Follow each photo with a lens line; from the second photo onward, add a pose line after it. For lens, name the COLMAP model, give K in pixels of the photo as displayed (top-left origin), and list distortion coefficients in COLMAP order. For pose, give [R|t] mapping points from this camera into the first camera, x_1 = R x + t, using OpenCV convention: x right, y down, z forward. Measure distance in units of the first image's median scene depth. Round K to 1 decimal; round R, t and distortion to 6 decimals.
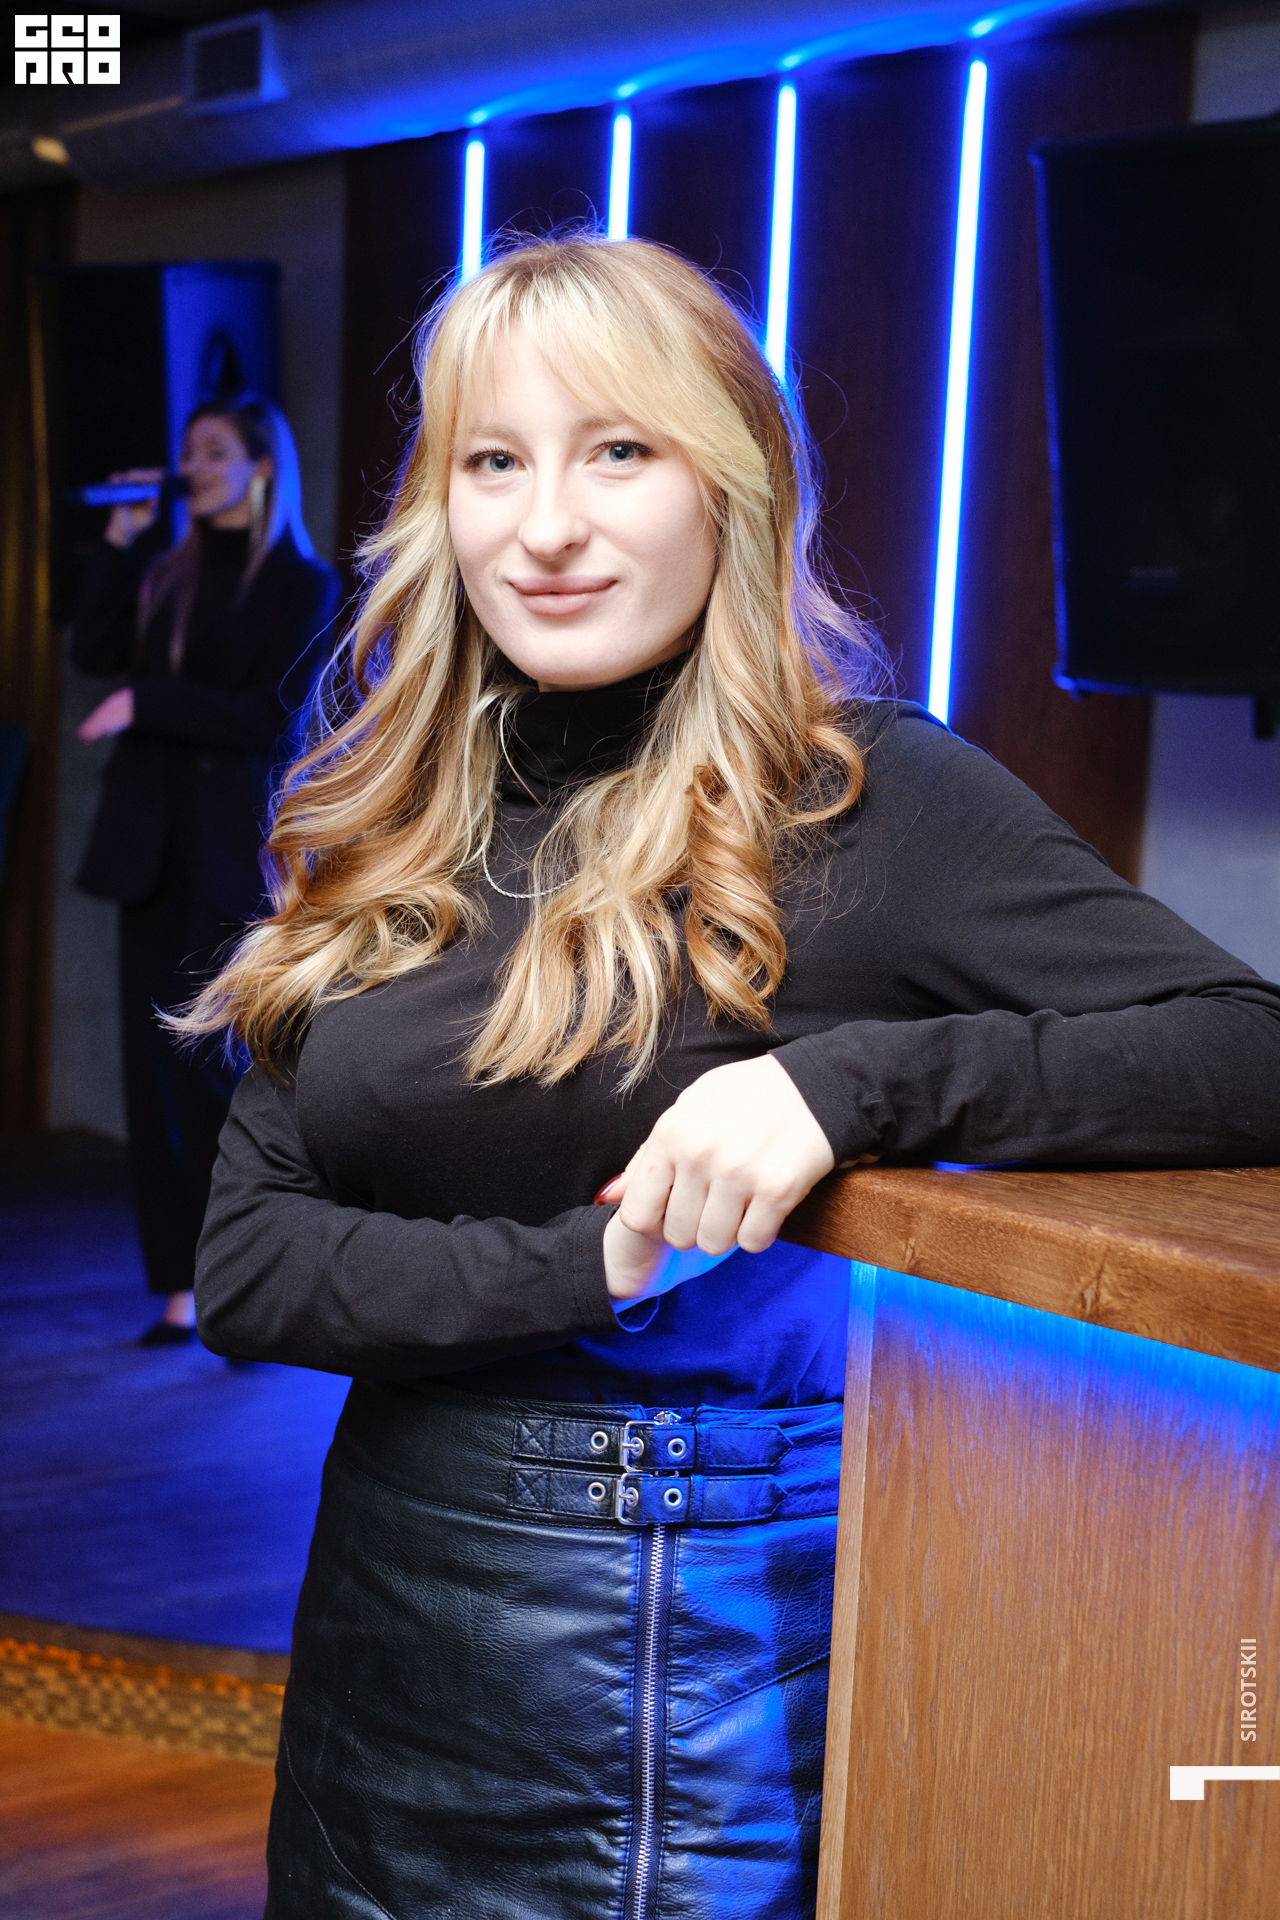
lens RADIAL K [[2807.0, 0, 640.0], [0, 2807.0, 960.0], [0, 0, 1]] dist [-0.210614, 0.252490]
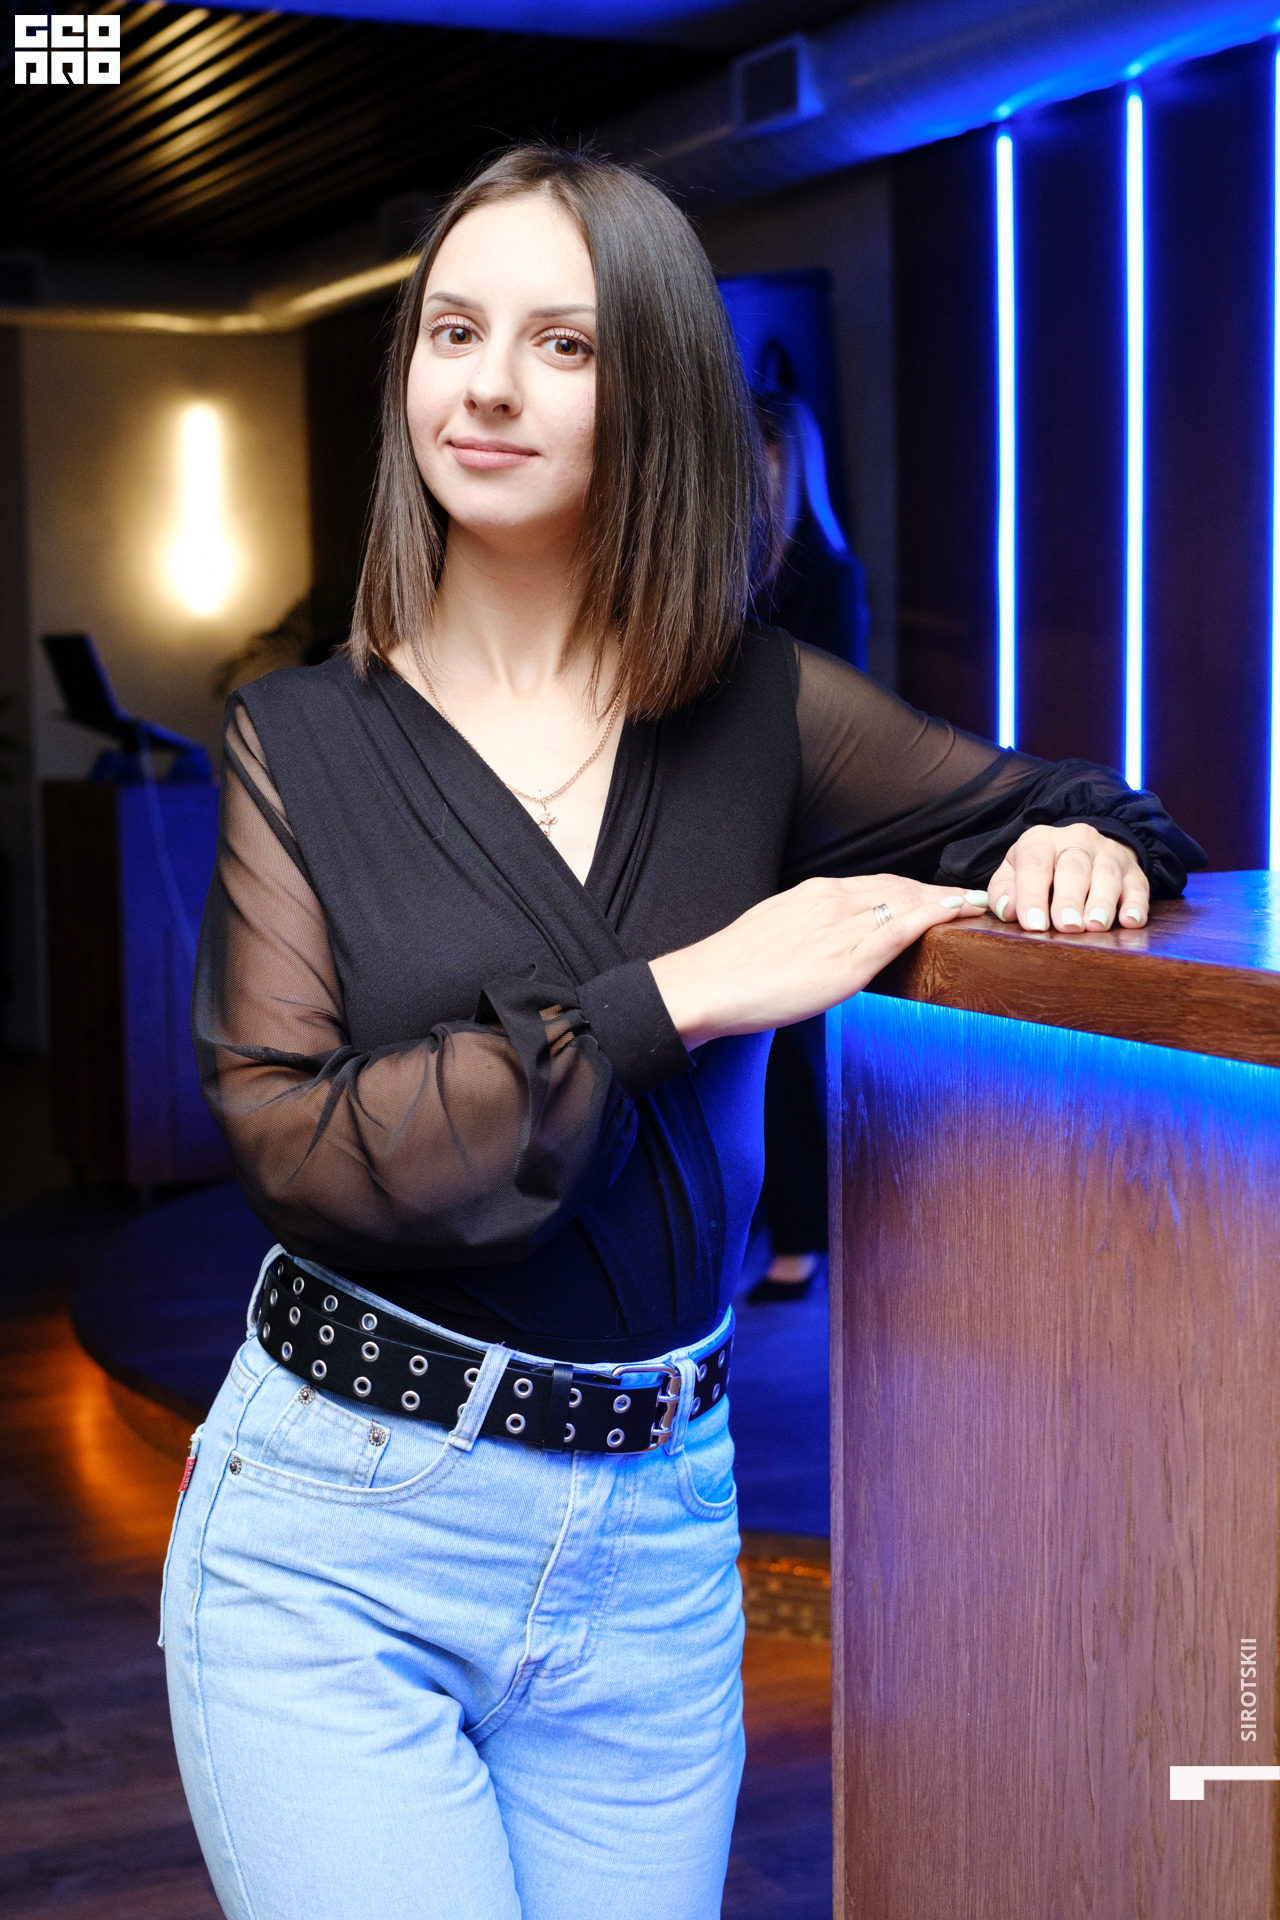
lens RADIAL K [[2807.0, 0, 640.0], [0, 2807.0, 960.0], [0, 0, 1]] dist [-0.210614, 0.252490]
pose [[0.968332, -0.049397, -0.244730, 0.304146], [0.048036, 0.998779, -0.011530, 0.106649], [0.245001, -0.000591, 0.969523, -0.196525]]
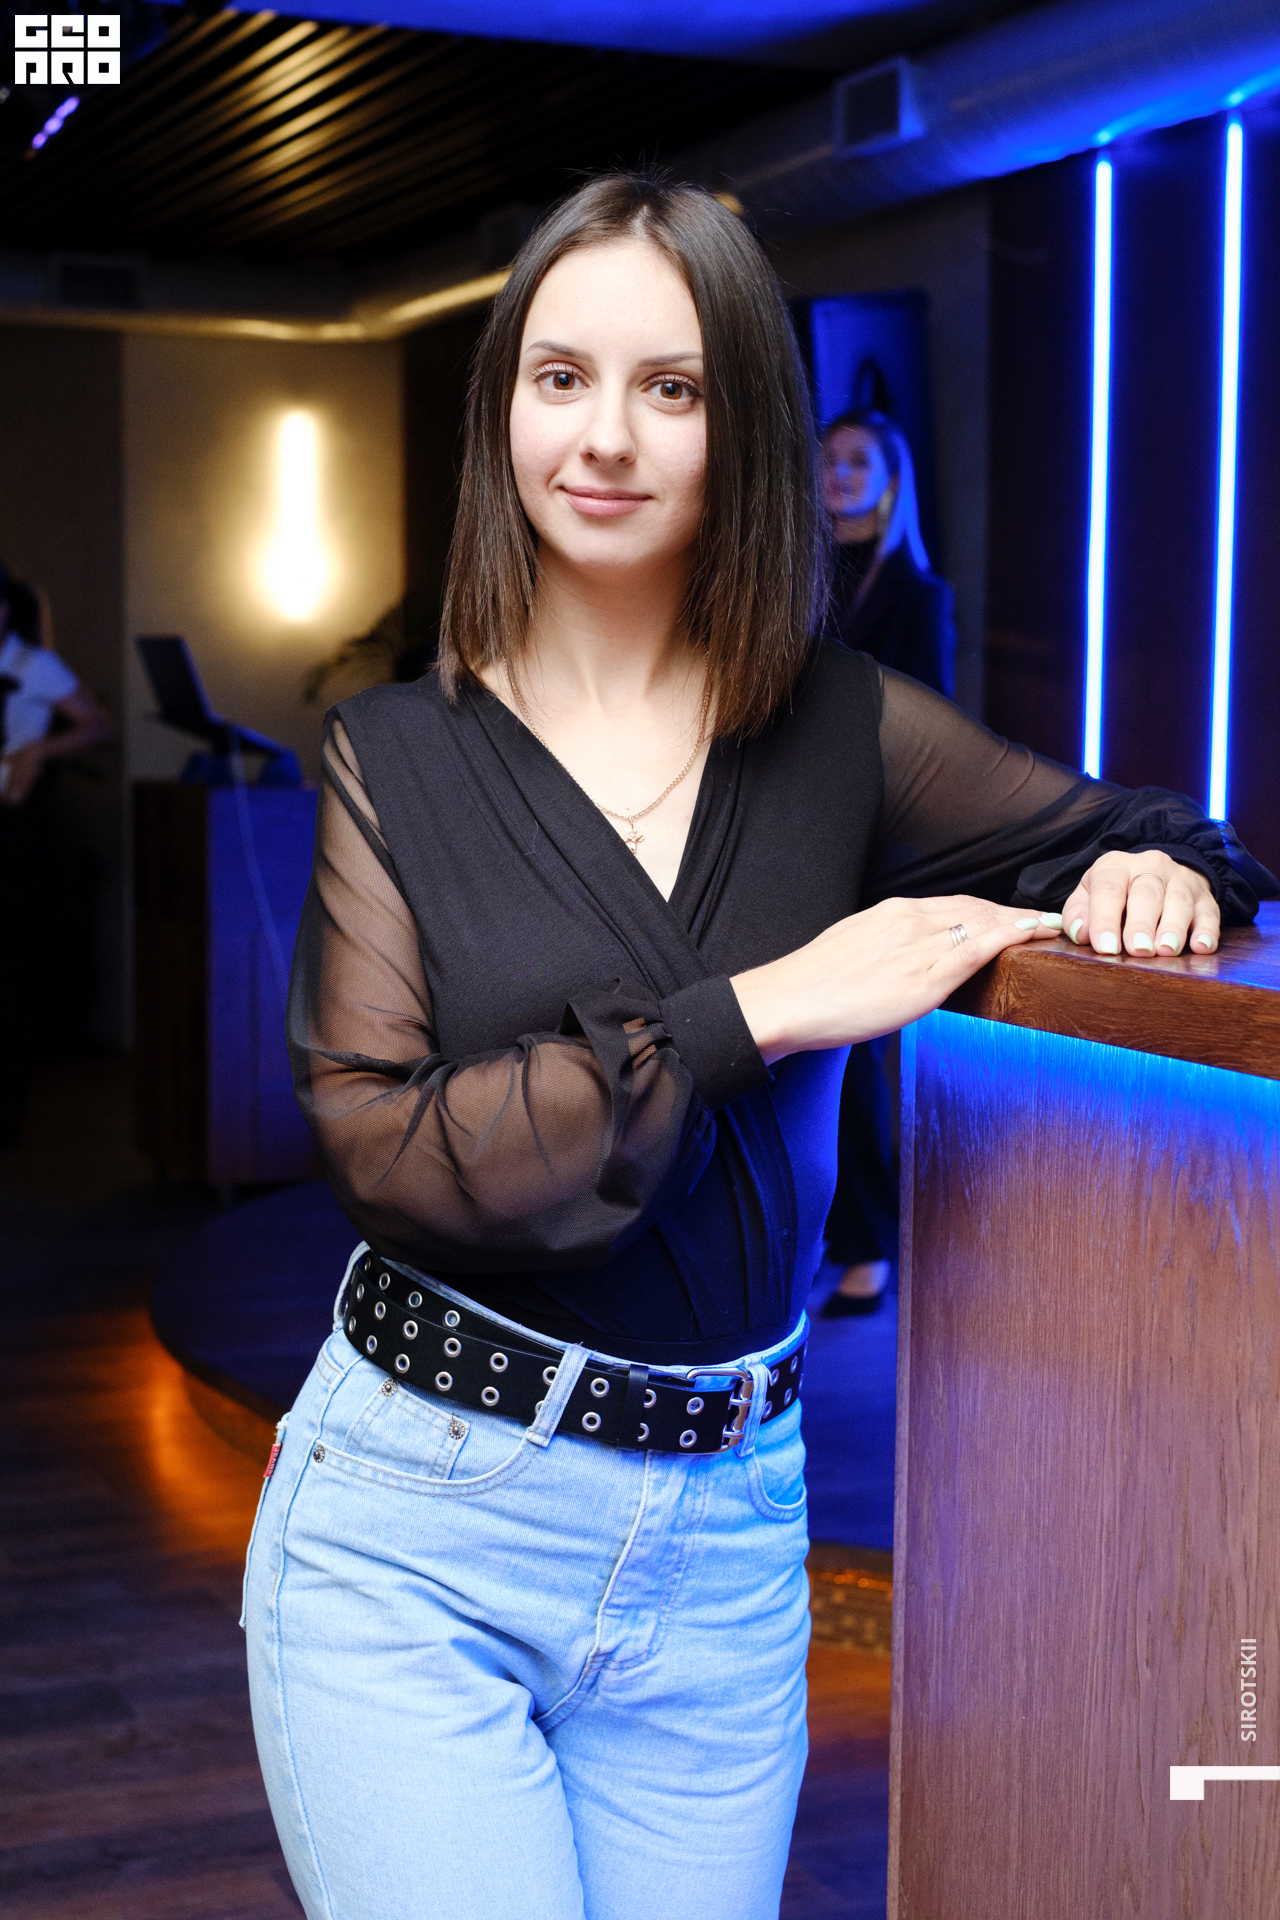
lens RADIAL K [[2780.2, 0, 567.5], [0, 2780.2, 991.8], [0, 0, 1]] dist [-0.175567, -0.070597]
pose [[0.953362, -0.026663, -0.300649, 0.313074], [0.026210, 0.999641, -0.005543, 0.105585], [0.300689, -0.002595, 0.953719, -0.219933]]
